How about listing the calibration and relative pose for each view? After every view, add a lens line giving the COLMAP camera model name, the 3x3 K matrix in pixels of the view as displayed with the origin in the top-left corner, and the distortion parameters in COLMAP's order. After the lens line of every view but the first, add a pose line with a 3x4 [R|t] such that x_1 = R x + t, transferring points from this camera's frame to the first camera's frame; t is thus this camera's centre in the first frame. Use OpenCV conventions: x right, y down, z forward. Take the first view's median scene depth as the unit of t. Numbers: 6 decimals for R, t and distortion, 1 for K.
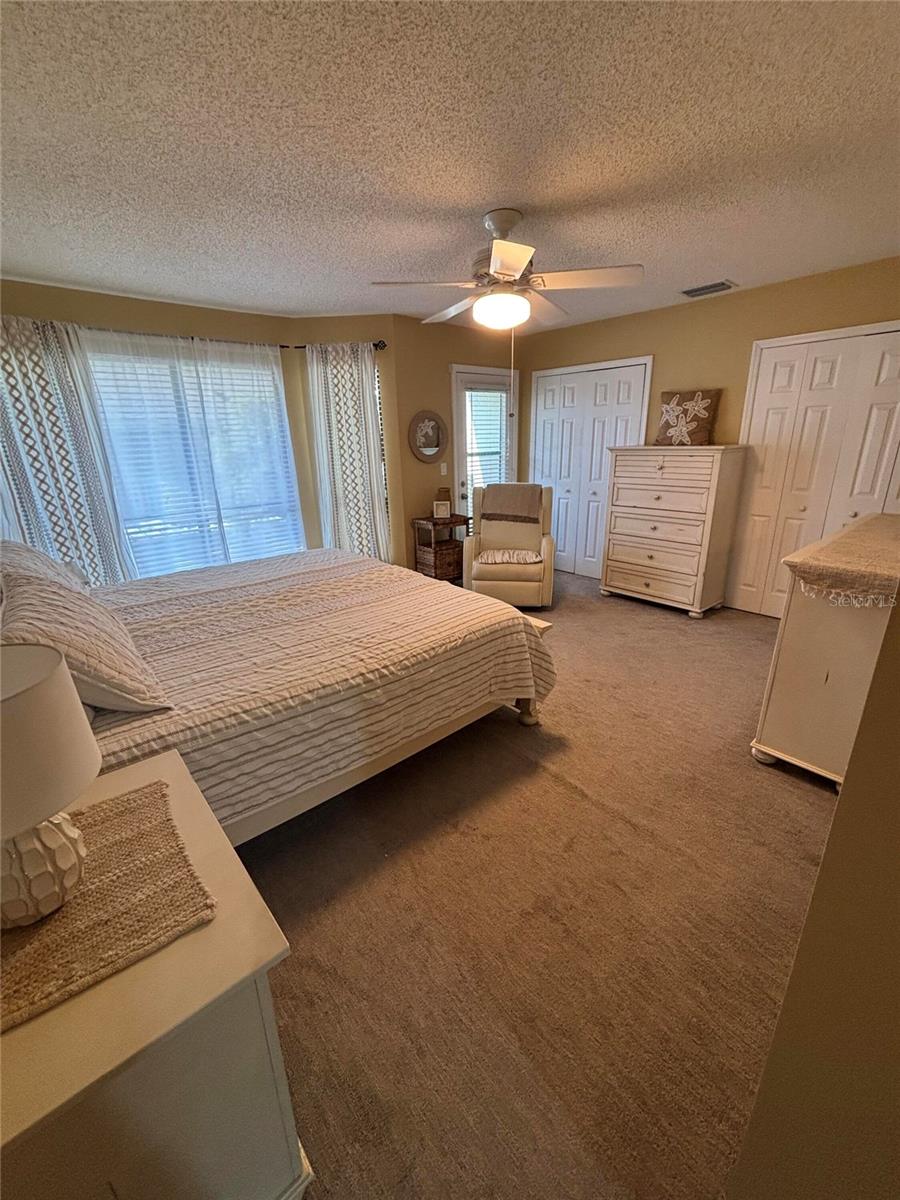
lens RADIAL K [[482.8, 0, 451.9], [0, 482.8, 601.9], [0, 0, 1]] dist [0.001685, -0.001231]
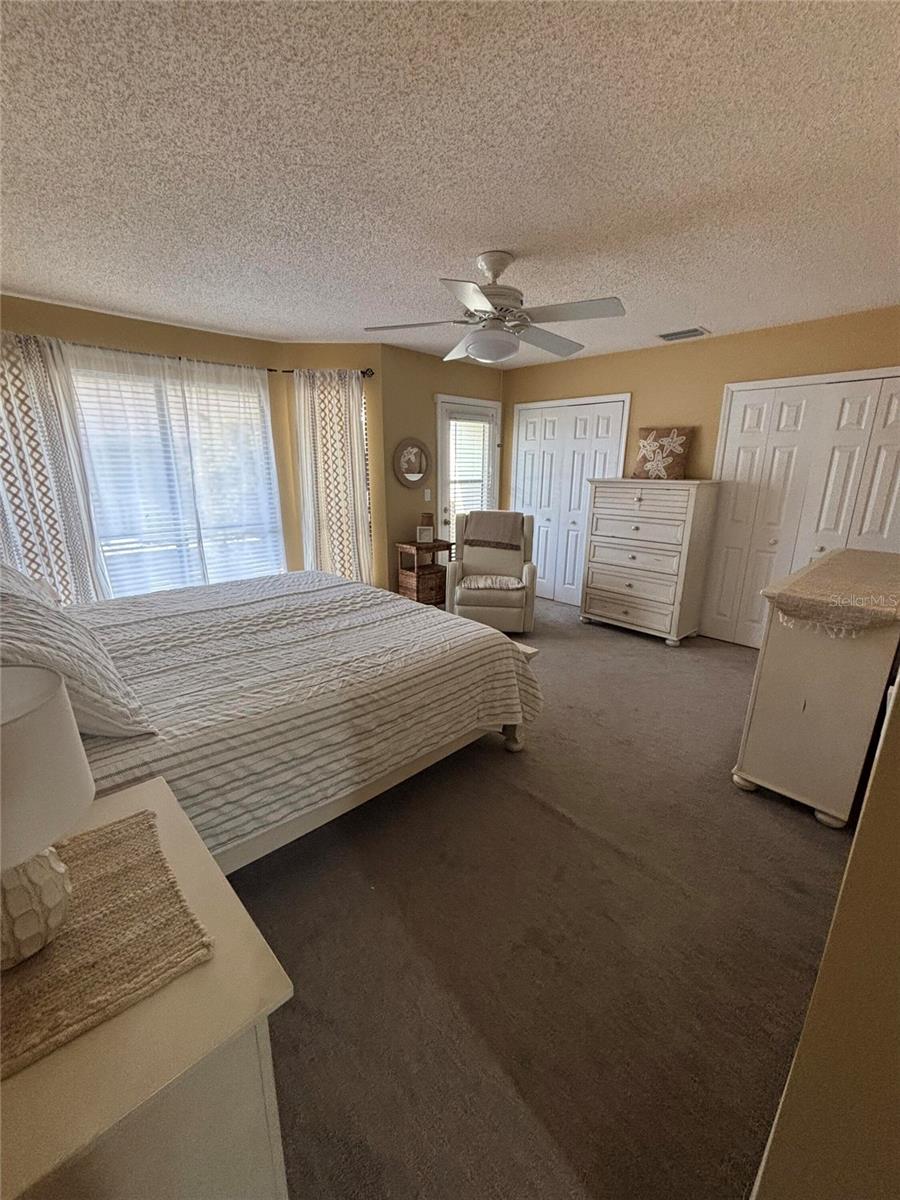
lens RADIAL K [[482.8, 0, 450.9], [0, 482.8, 602.7], [0, 0, 1]] dist [0.001685, -0.001231]
pose [[0.998524, 0.017608, 0.051373, -0.018493], [-0.015072, 0.998668, -0.049346, -0.000536], [-0.052174, 0.048498, 0.997460, -0.001025]]
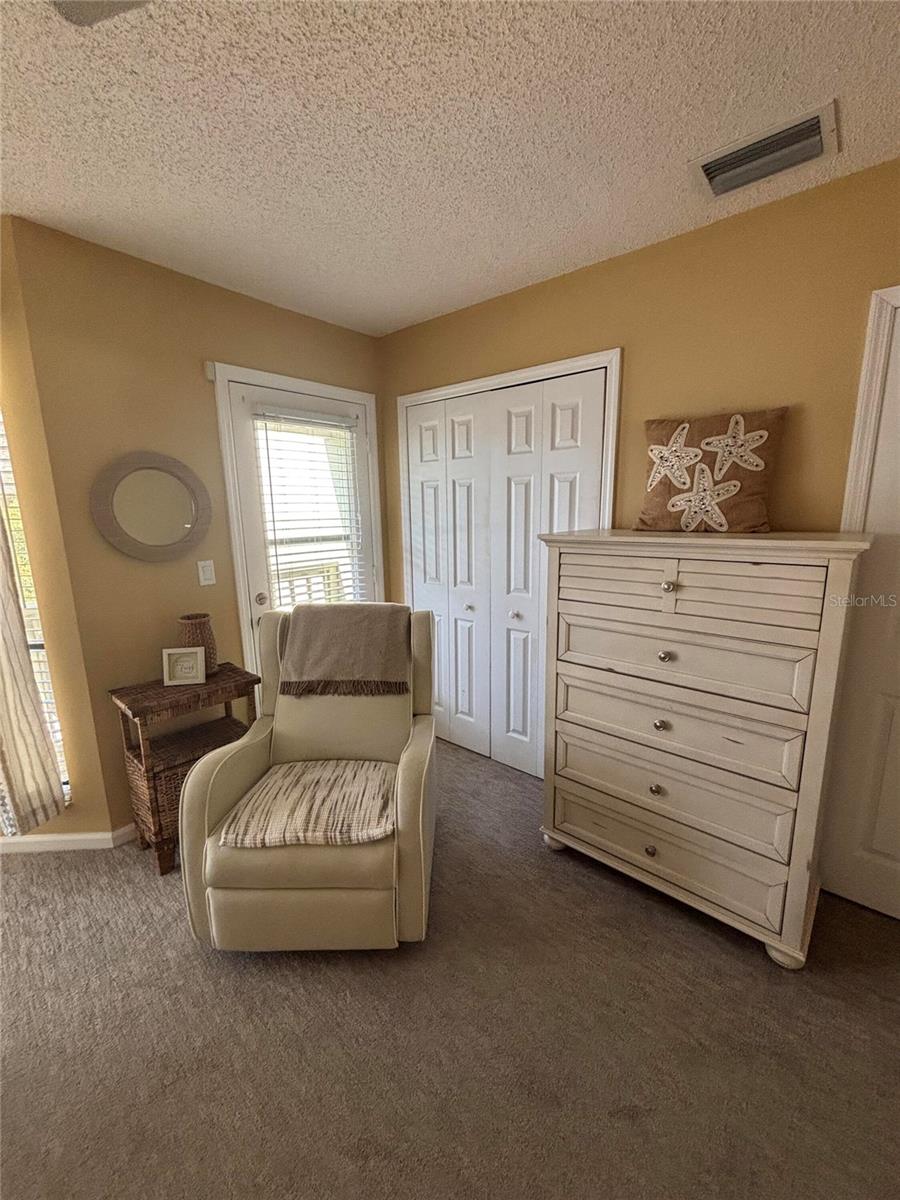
lens RADIAL K [[482.8, 0, 460.6], [0, 482.8, 597.1], [0, 0, 1]] dist [0.001685, -0.001231]
pose [[0.986824, -0.017571, 0.160839, 0.184808], [0.041122, 0.988681, -0.144290, -0.211086], [-0.156483, 0.149003, 0.976377, 0.610897]]
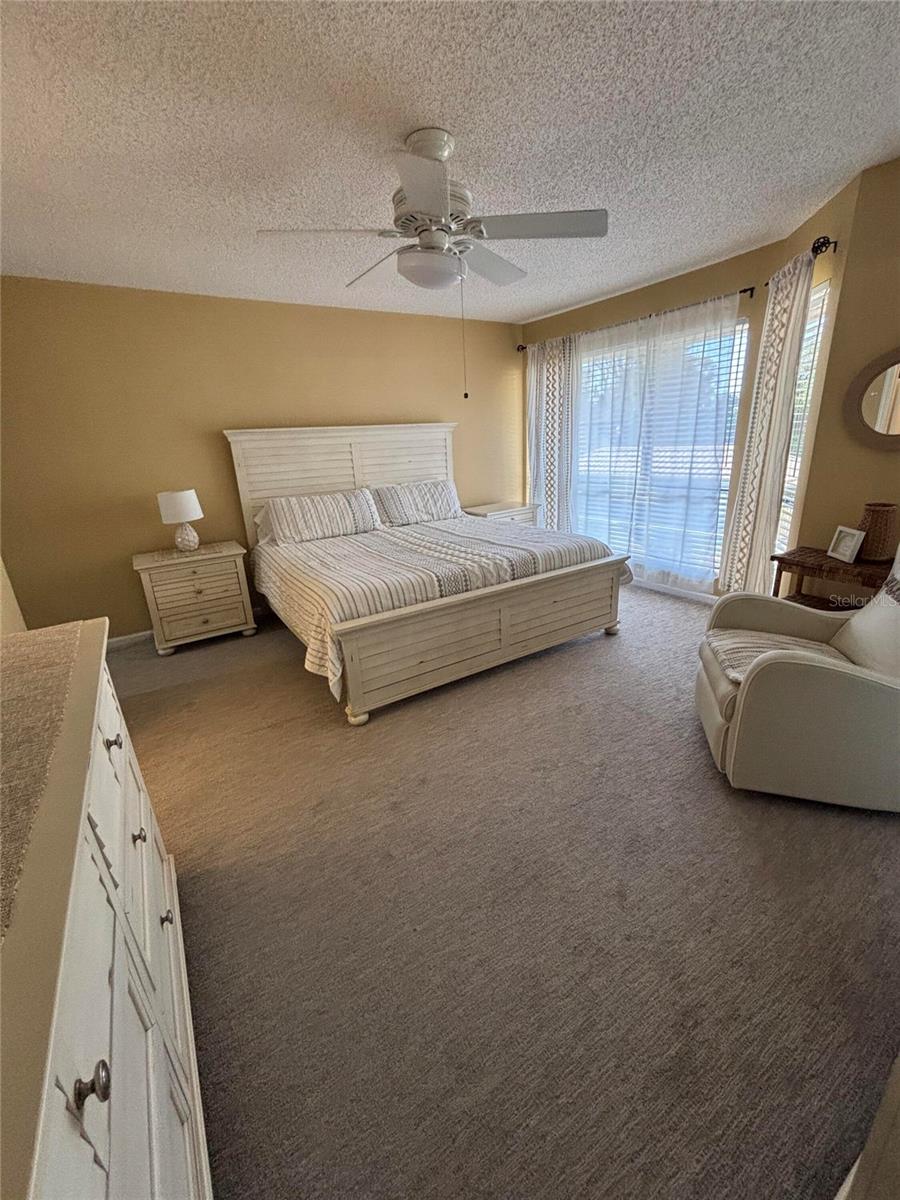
lens RADIAL K [[482.8, 0, 450.1], [0, 482.8, 602.8], [0, 0, 1]] dist [0.001685, -0.001231]
pose [[-0.139499, 0.343854, -0.928603, 0.628126], [-0.260991, 0.891846, 0.369450, -0.252740], [0.955209, 0.293895, -0.034669, 0.743574]]
